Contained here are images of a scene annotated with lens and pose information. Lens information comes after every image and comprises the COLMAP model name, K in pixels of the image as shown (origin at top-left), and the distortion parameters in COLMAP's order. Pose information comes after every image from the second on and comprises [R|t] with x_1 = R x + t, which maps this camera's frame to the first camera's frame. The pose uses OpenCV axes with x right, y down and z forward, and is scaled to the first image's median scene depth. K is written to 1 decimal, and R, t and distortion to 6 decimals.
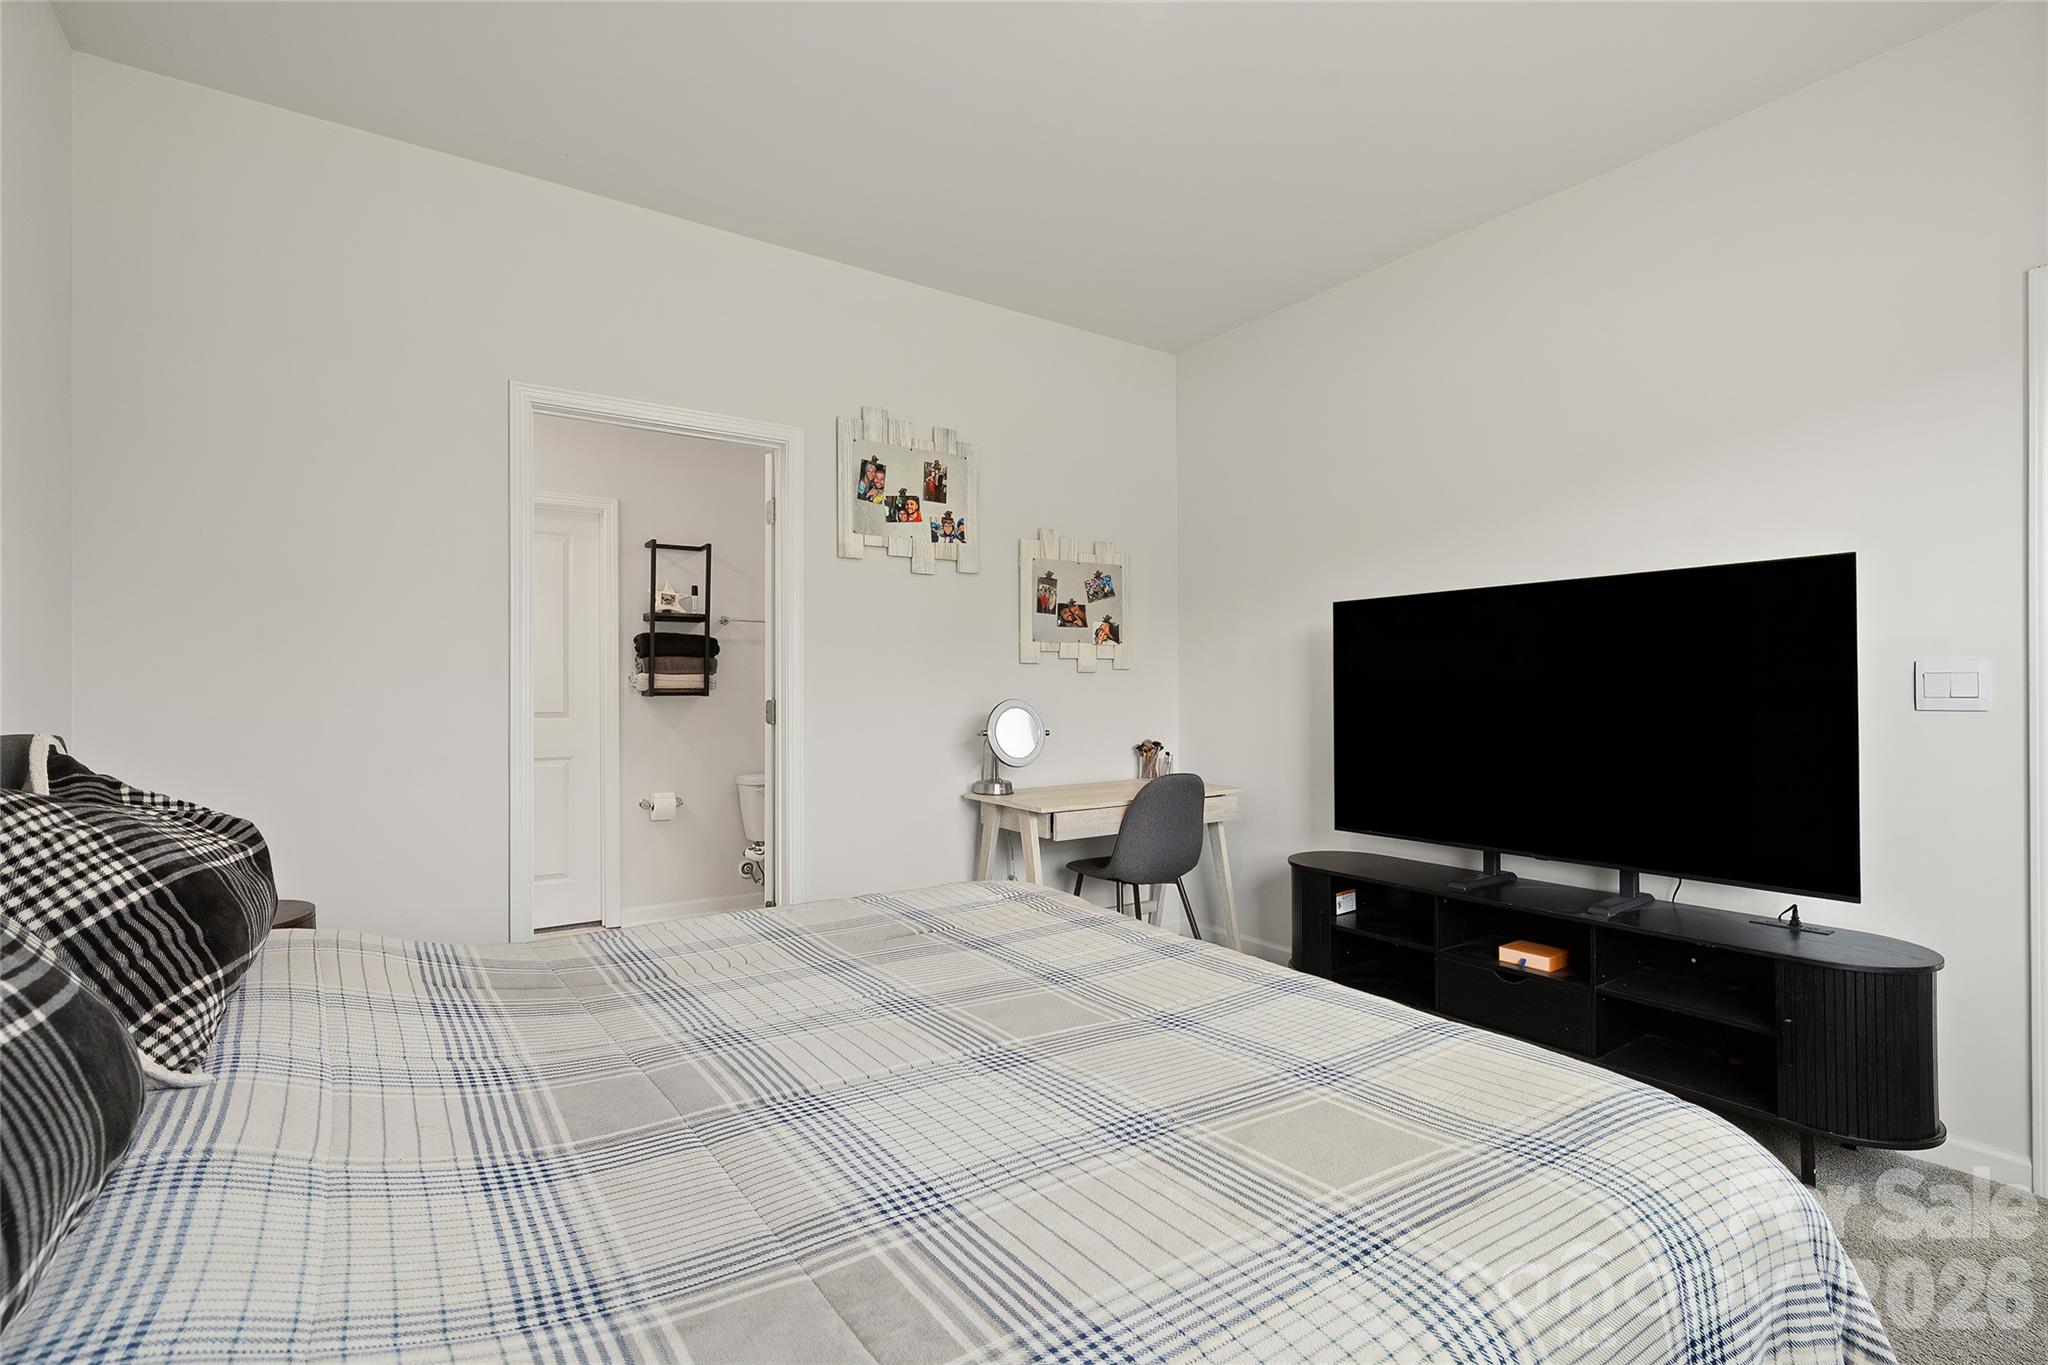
lens RADIAL K [[898.7, 0, 1038.4], [0, 898.7, 671.6], [0, 0, 1]] dist [-0.004377, 0.000480]
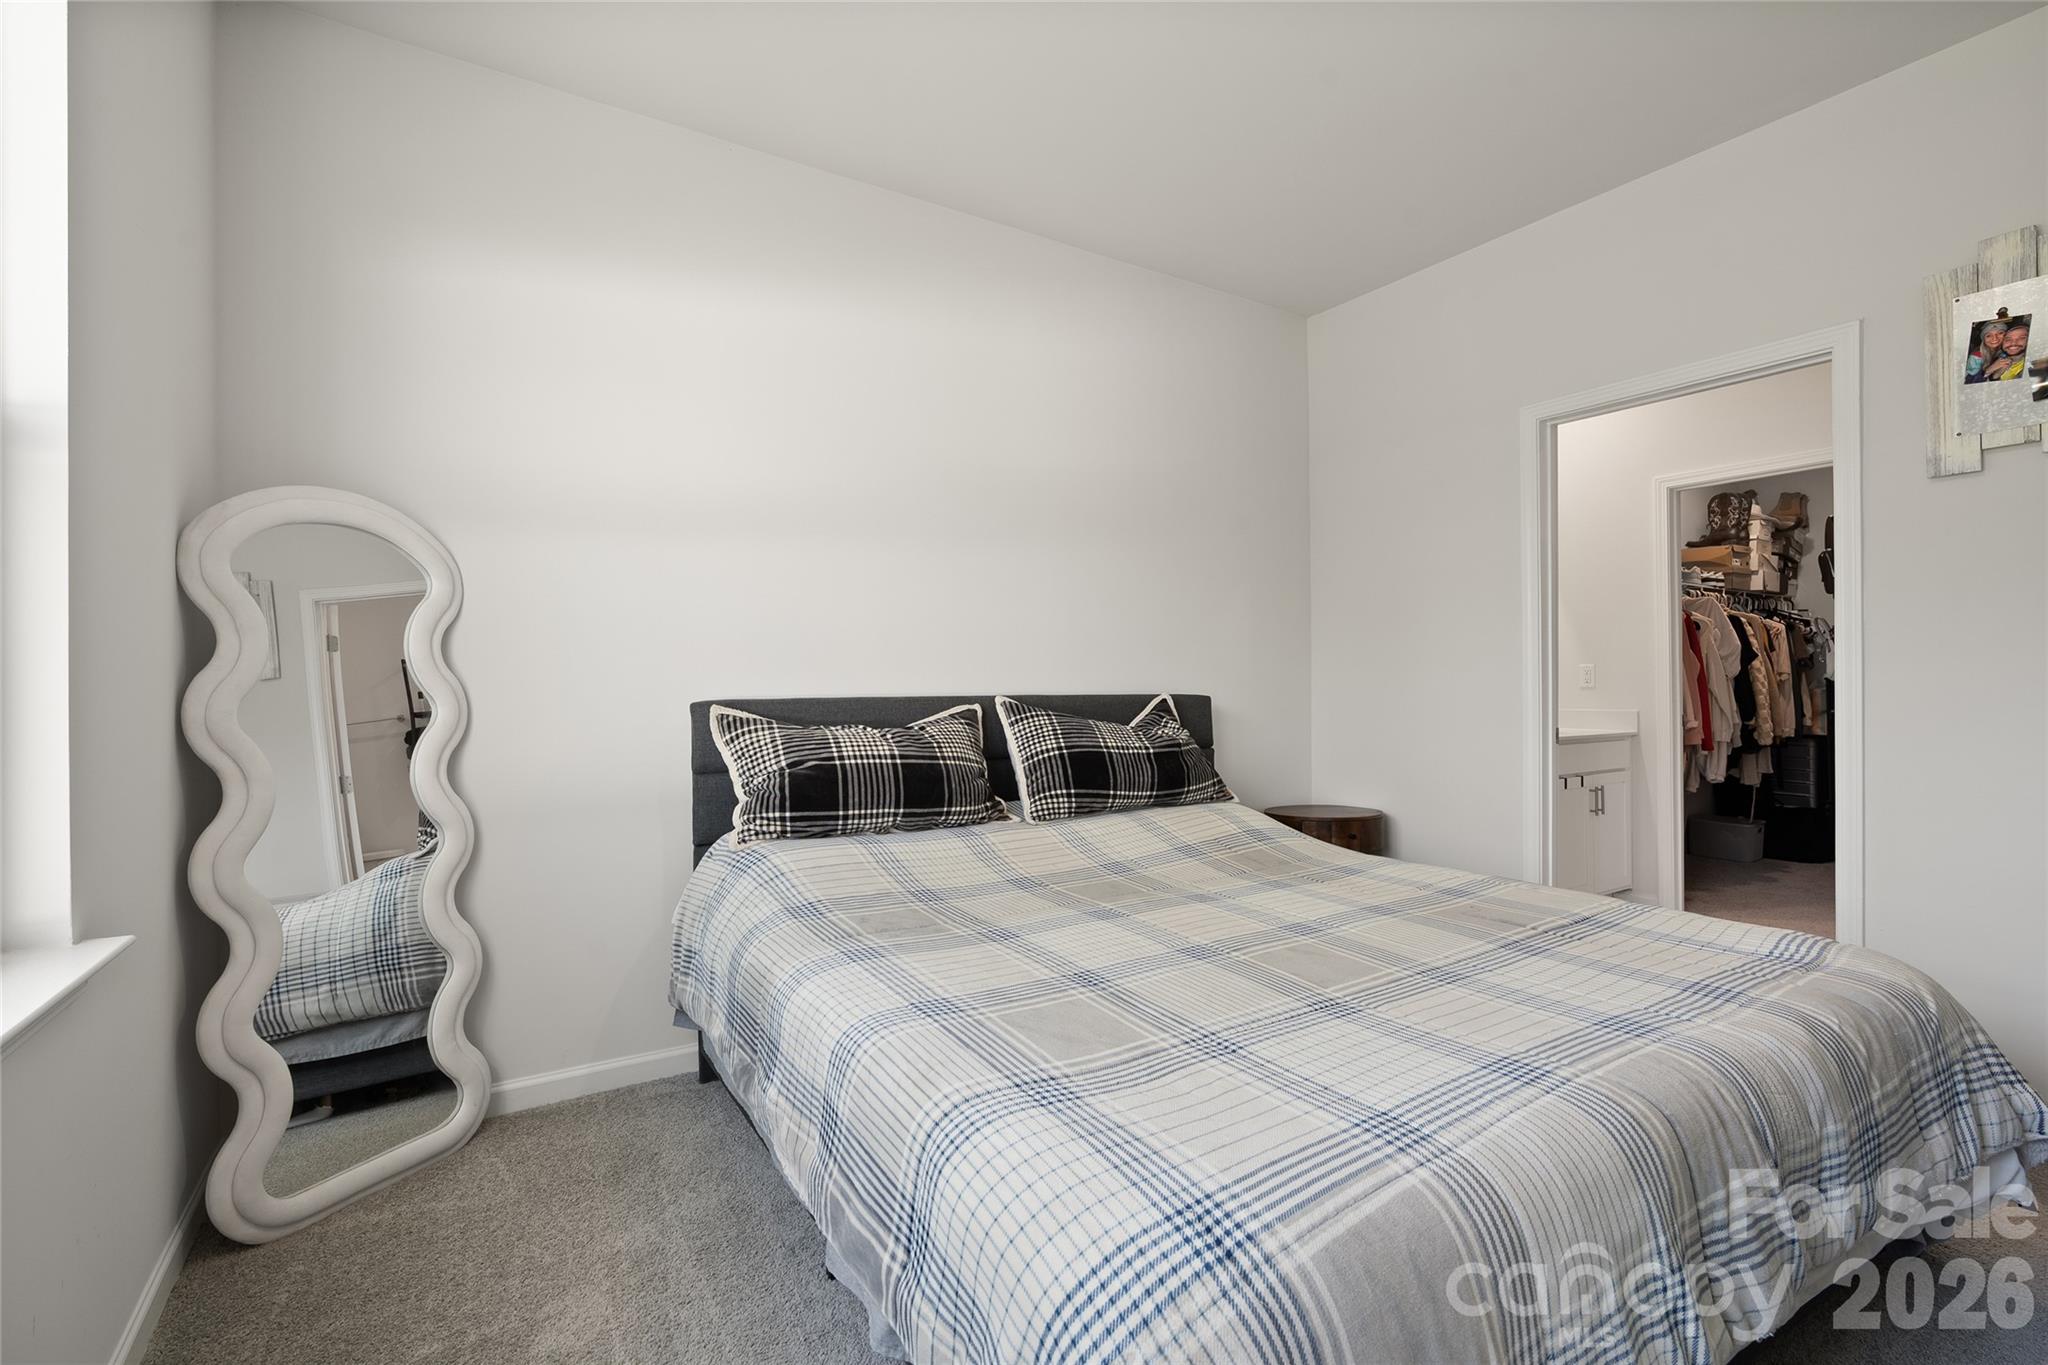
lens RADIAL K [[898.7, 0, 1037.3], [0, 898.7, 688.9], [0, 0, 1]] dist [-0.004377, 0.000480]
pose [[-0.009017, 0.013969, -0.999862, 1.004917], [0.032245, 0.999386, 0.013672, 0.012505], [0.999439, -0.032118, -0.009462, 0.613721]]
